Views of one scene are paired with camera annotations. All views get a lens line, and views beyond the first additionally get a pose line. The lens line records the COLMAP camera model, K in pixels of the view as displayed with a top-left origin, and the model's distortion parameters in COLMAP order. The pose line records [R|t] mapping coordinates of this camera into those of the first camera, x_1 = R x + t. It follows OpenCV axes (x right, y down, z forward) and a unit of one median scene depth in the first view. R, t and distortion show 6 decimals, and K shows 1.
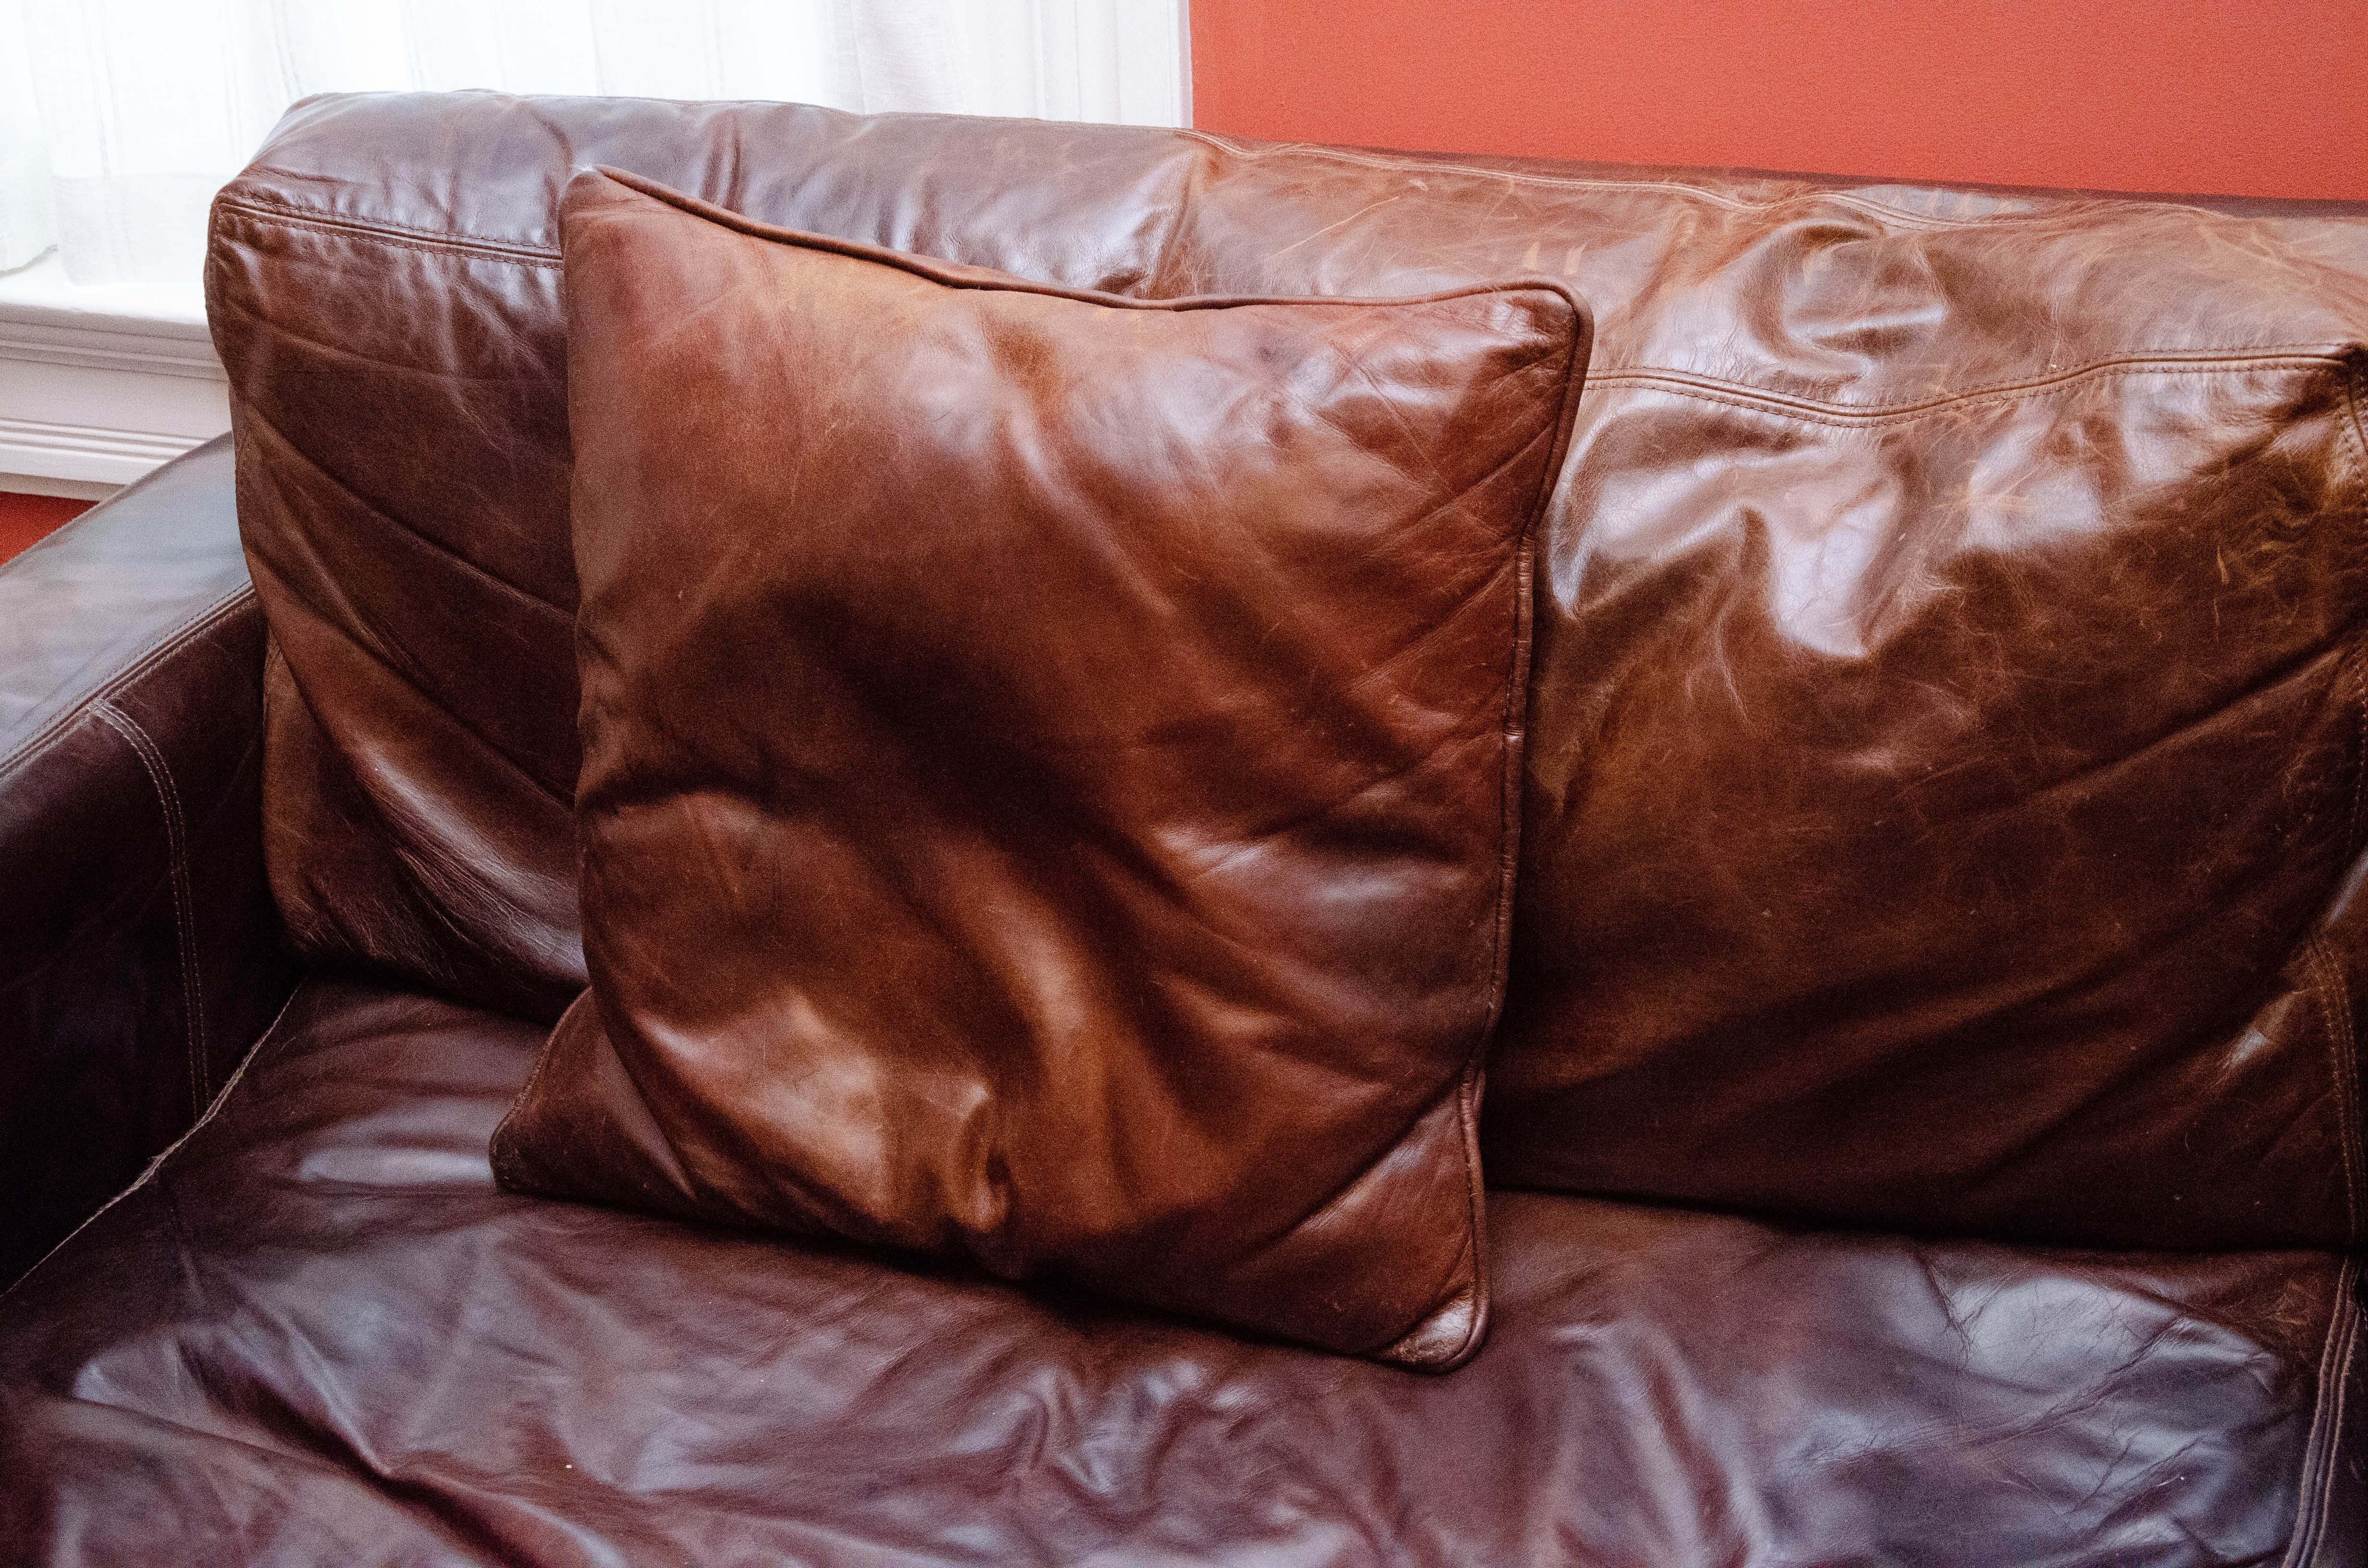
lens RADIAL K [[3669.2, 0, 1187.7], [0, 3669.2, 786.8], [0, 0, 1]] dist [0.219949, 0.000000]
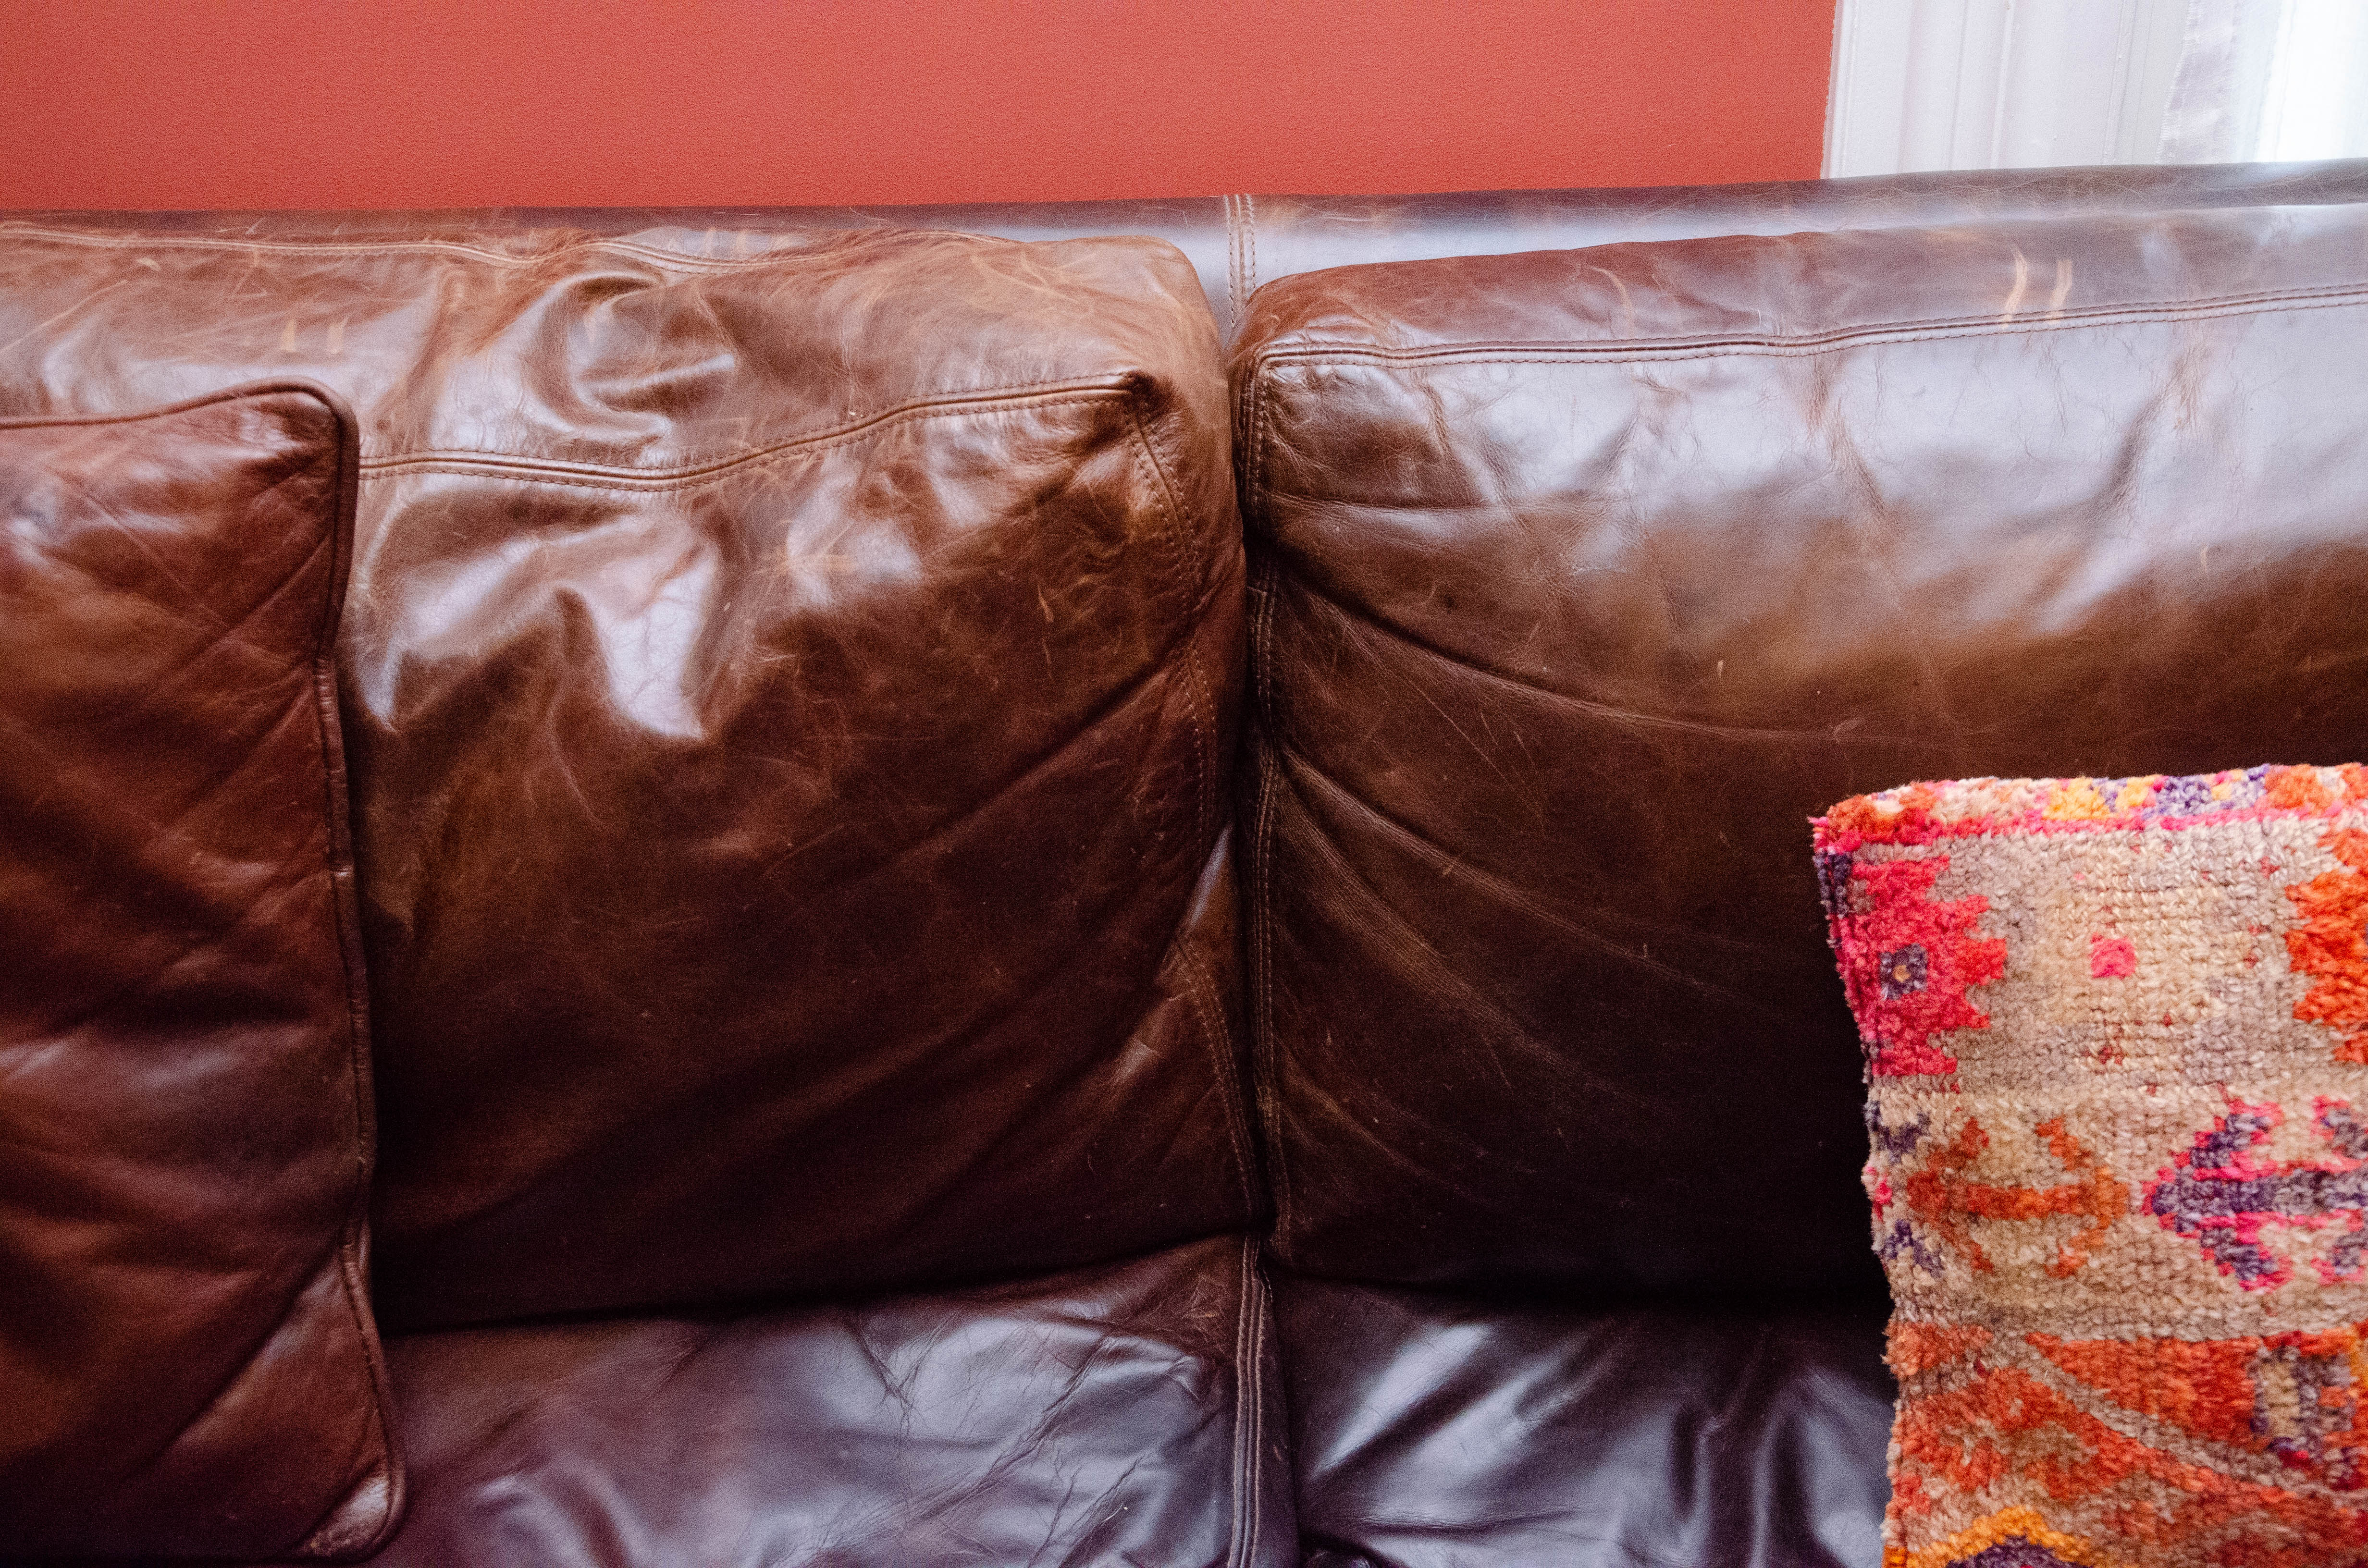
lens RADIAL K [[3359.6, 0, 1194.9], [0, 3359.6, 782.8], [0, 0, 1]] dist [0.132016, 0.000000]
pose [[0.946022, -0.146138, 0.289287, 0.048416], [0.133814, 0.989062, 0.062044, -0.059529], [-0.295190, -0.019985, 0.955230, 0.132491]]
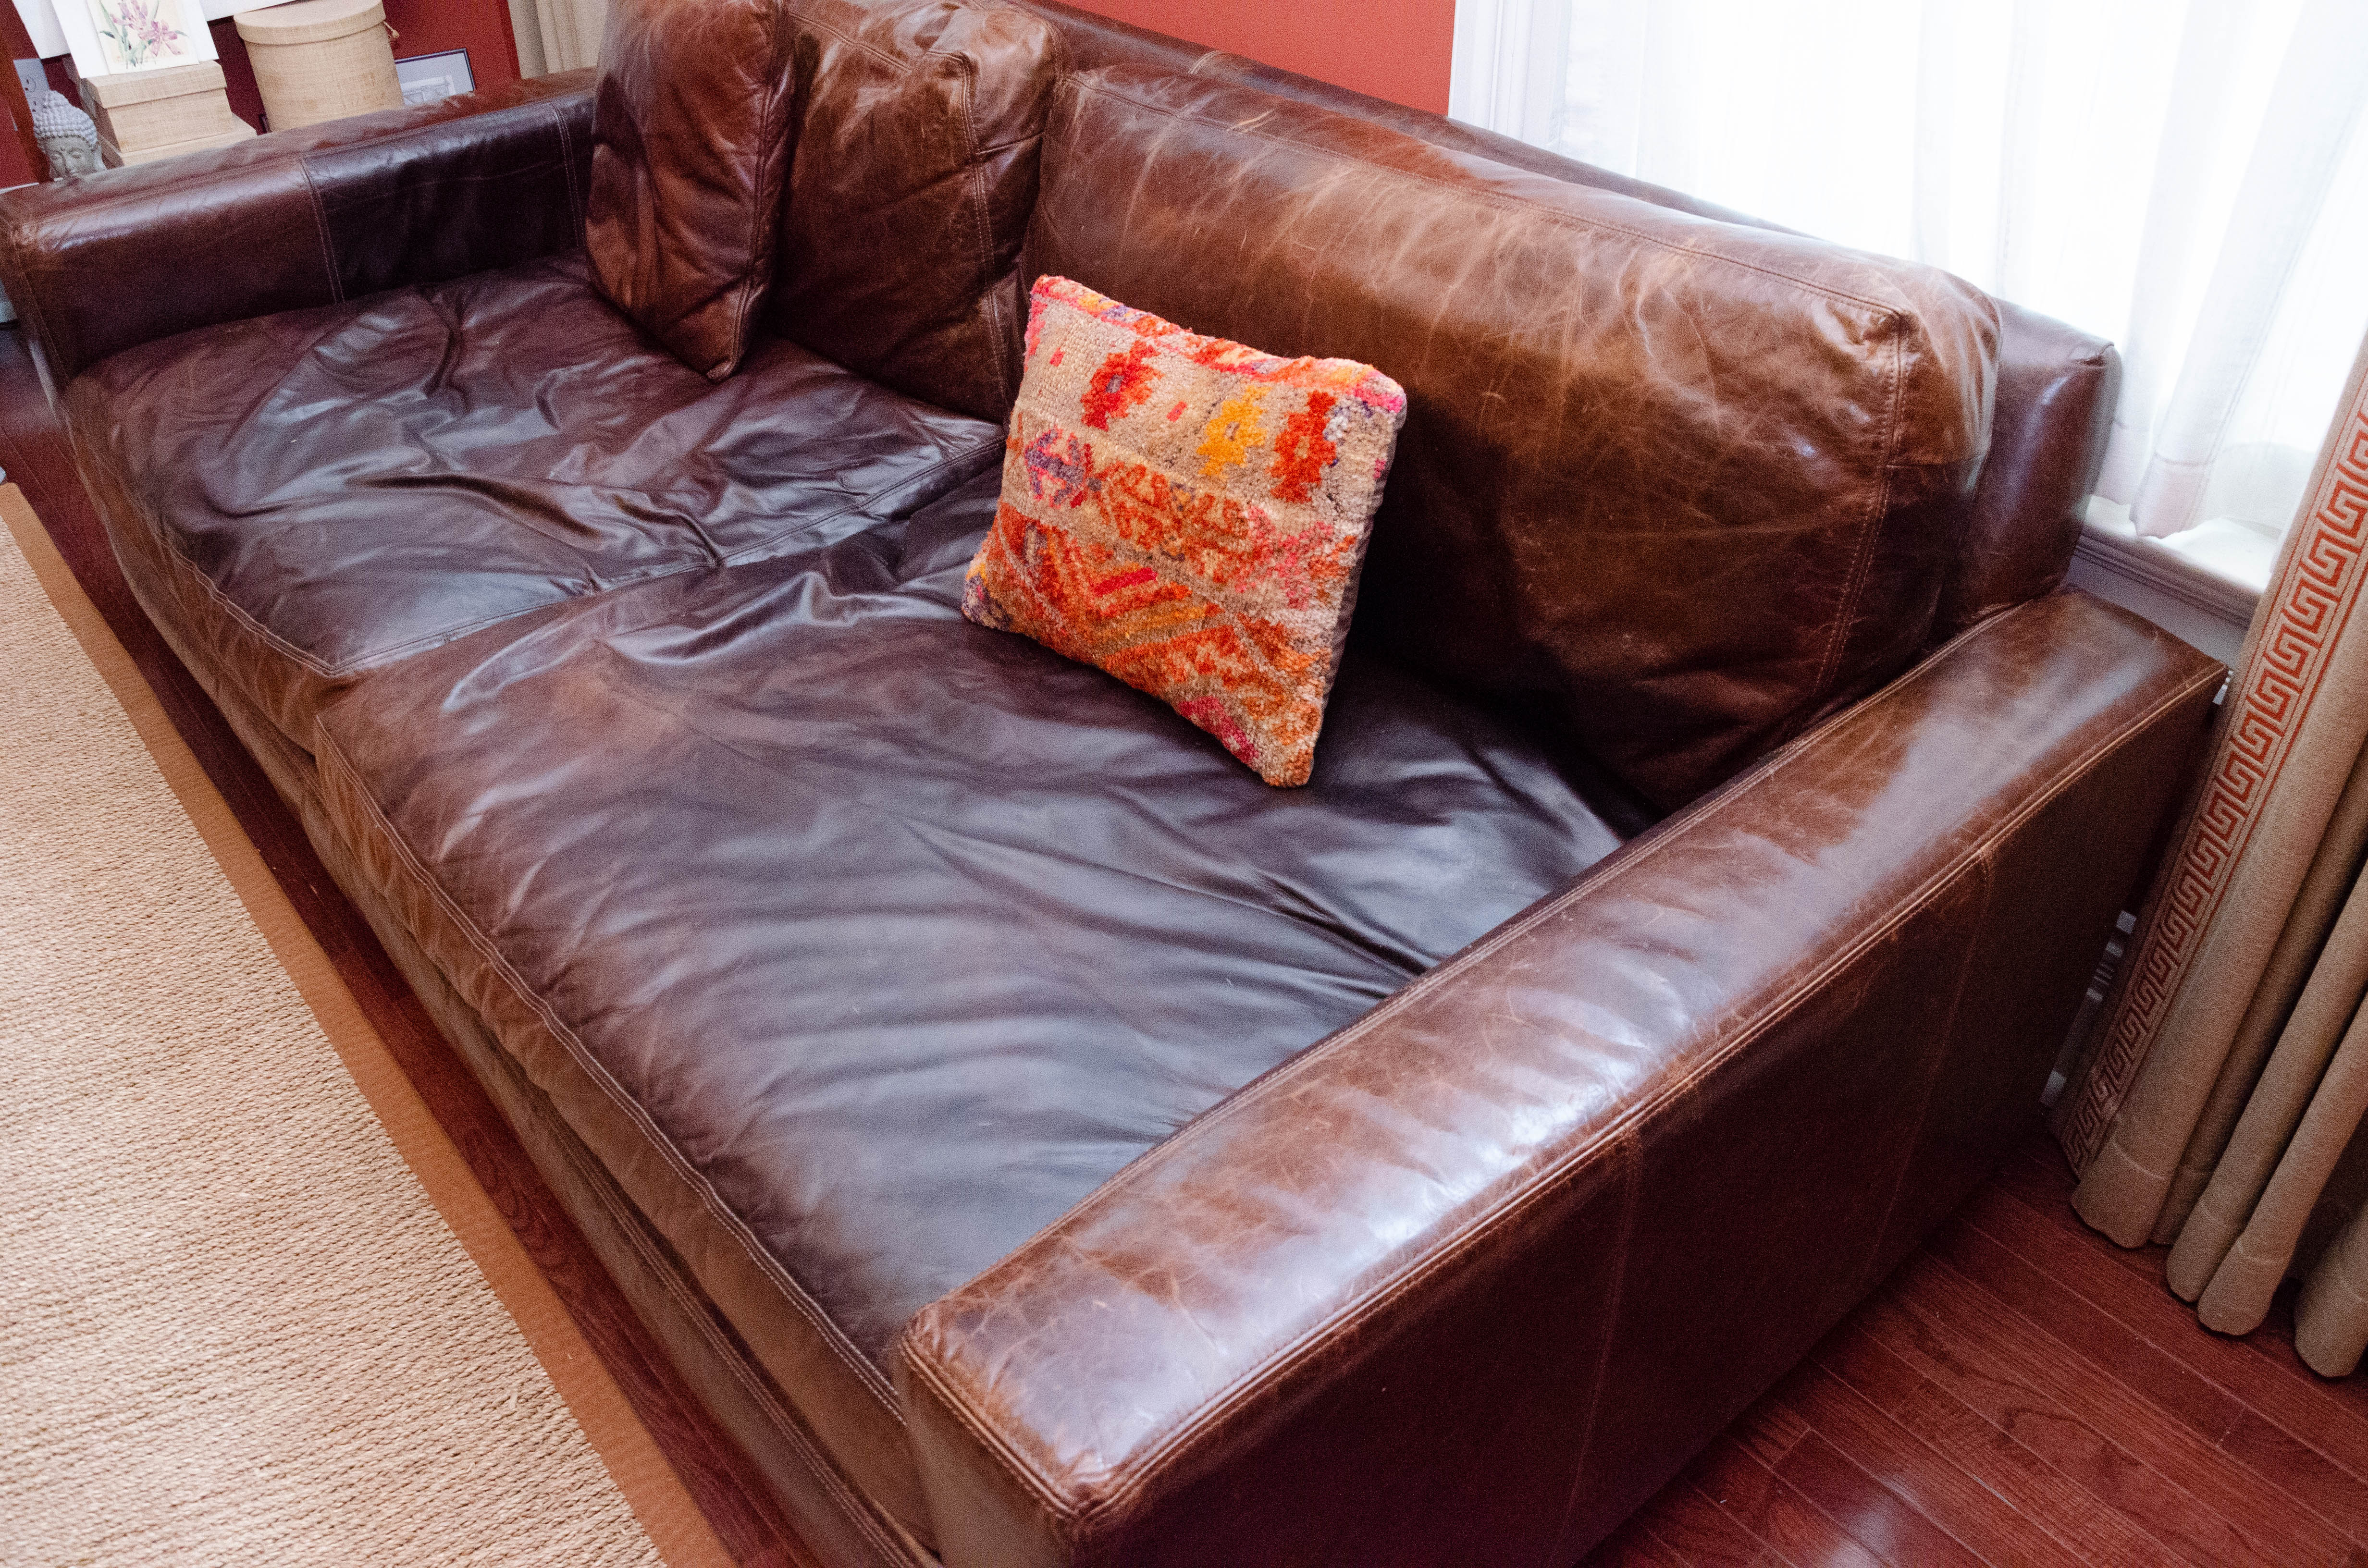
lens RADIAL K [[1797.5, 0, 1177.8], [0, 1797.5, 792.3], [0, 0, 1]] dist [-0.117071, -0.004239]
pose [[0.848561, 0.341141, -0.404434, 1.053407], [-0.255695, 0.933603, 0.251010, 0.018678], [0.463210, -0.109586, 0.879447, -0.074080]]
